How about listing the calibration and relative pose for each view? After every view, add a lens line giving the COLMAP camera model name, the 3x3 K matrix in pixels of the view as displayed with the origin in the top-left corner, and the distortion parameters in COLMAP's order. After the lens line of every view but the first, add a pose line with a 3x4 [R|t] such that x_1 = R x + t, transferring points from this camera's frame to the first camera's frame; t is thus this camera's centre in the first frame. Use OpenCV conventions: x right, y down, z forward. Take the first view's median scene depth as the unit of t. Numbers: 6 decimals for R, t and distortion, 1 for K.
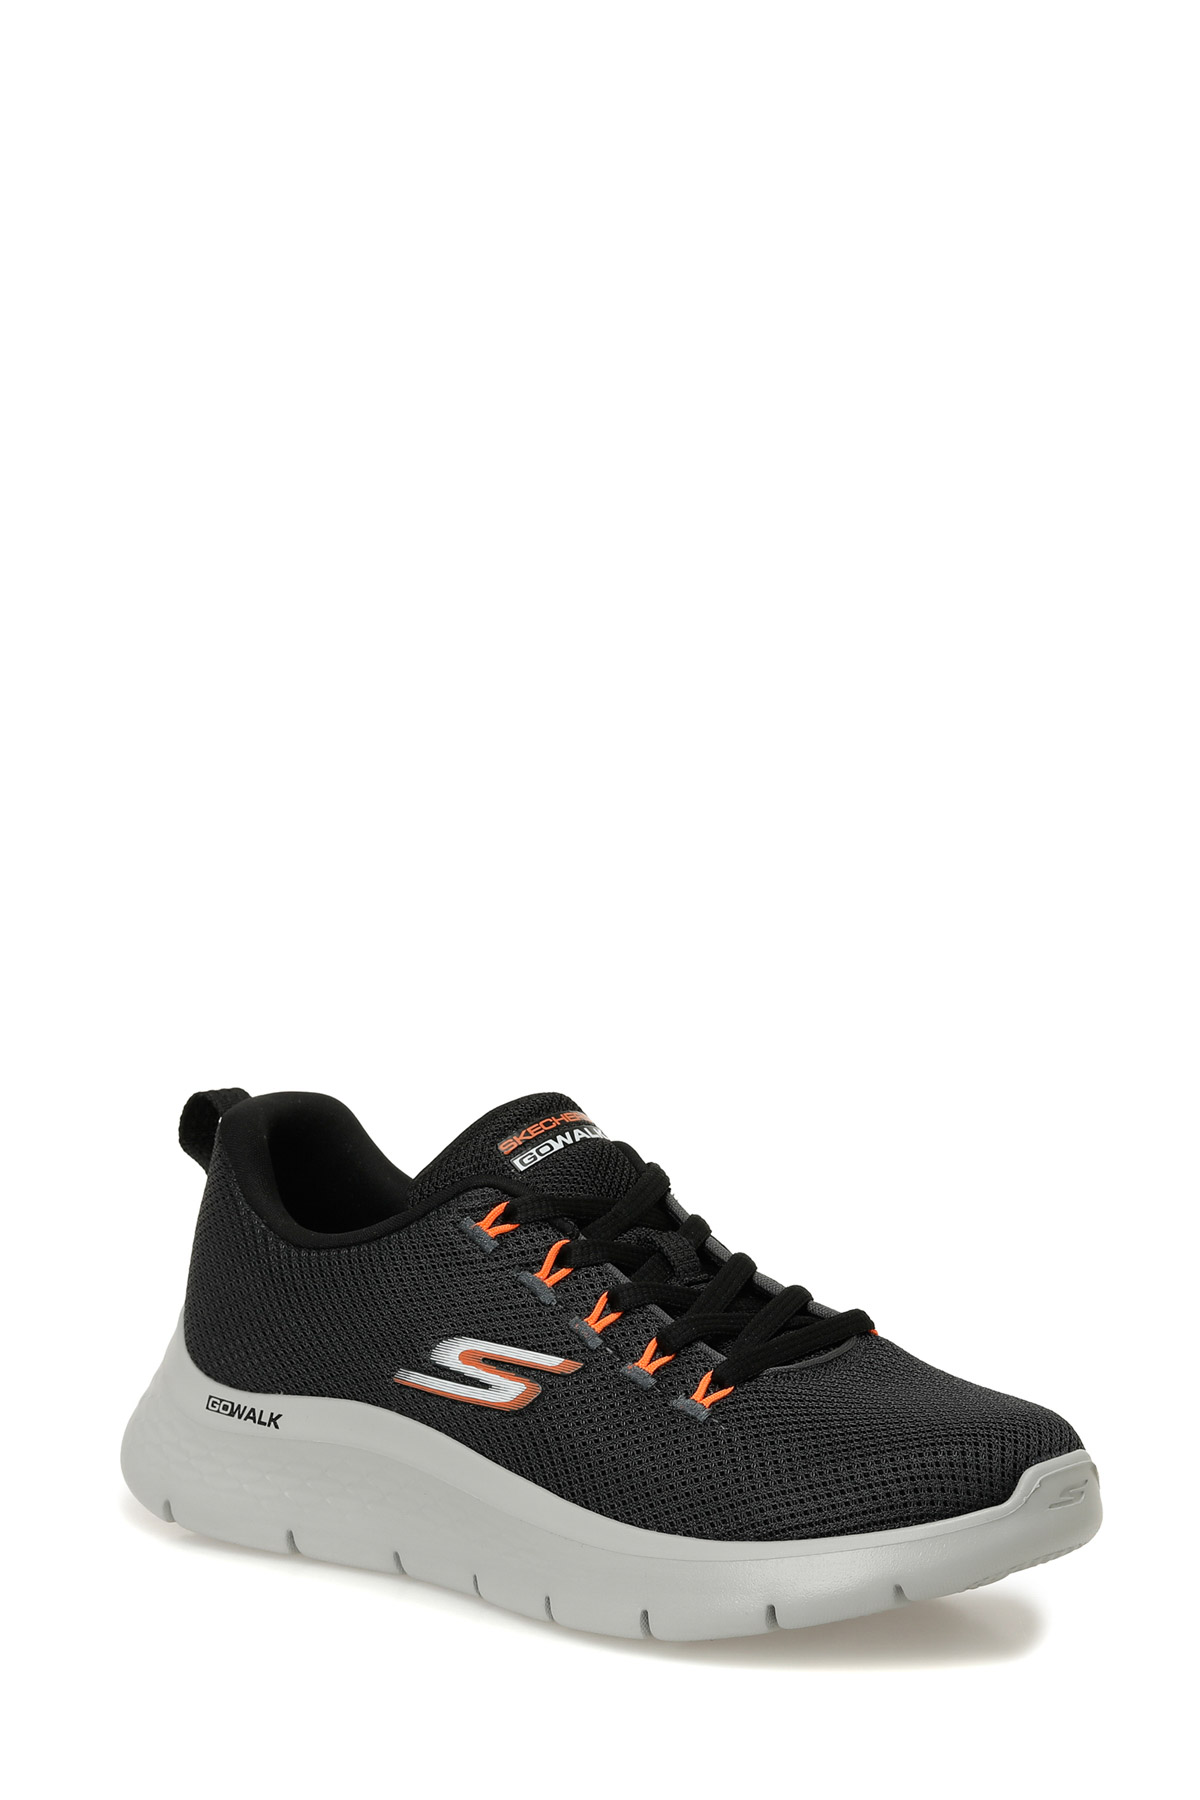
lens RADIAL K [[6209.6, 0, 600.0], [0, 6209.6, 900.0], [0, 0, 1]] dist [-0.119539, -0.751246]
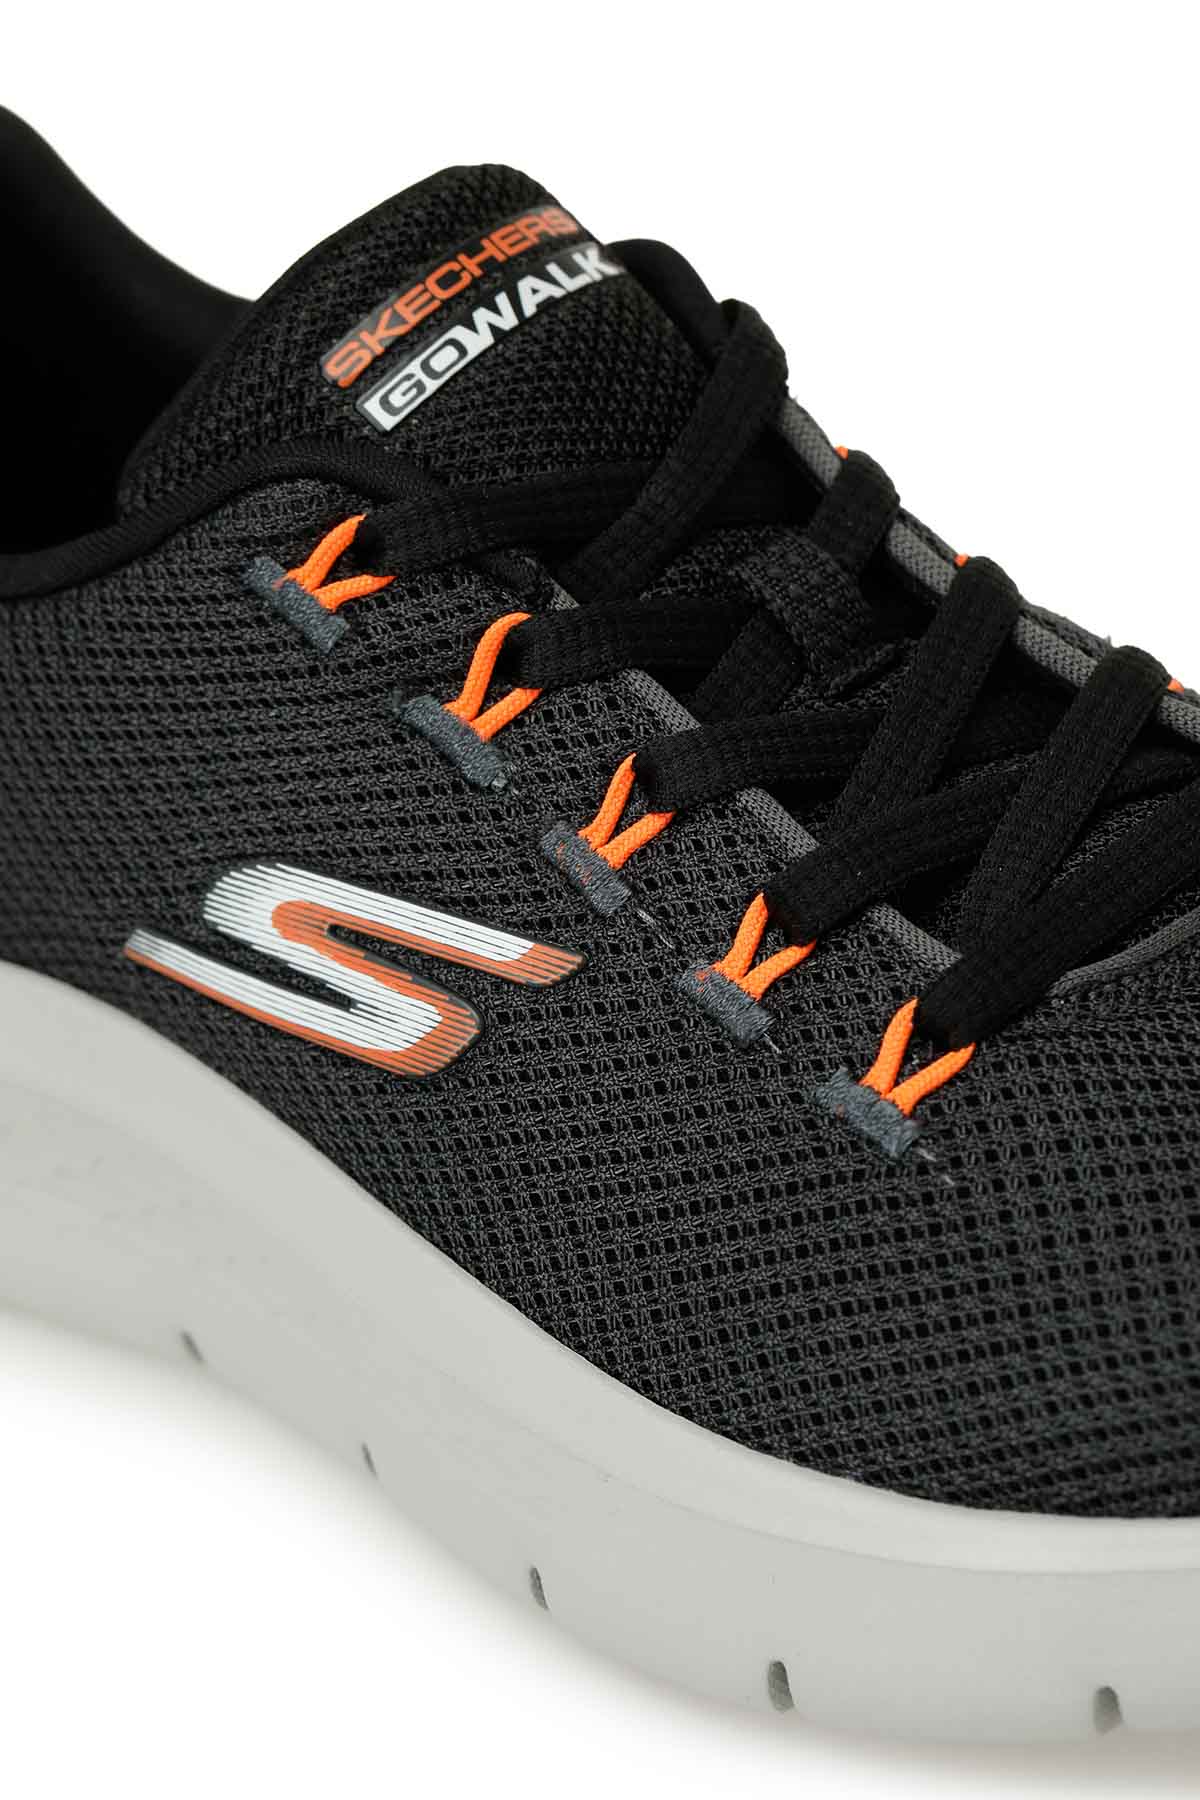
lens RADIAL K [[6209.6, 0, 600.0], [0, 6209.6, 900.0], [0, 0, 1]] dist [-0.119539, -0.751246]
pose [[0.995433, -0.063988, -0.070843, 0.025687], [0.083866, 0.940679, 0.328769, -0.054402], [0.045603, -0.333209, 0.941750, 0.634844]]
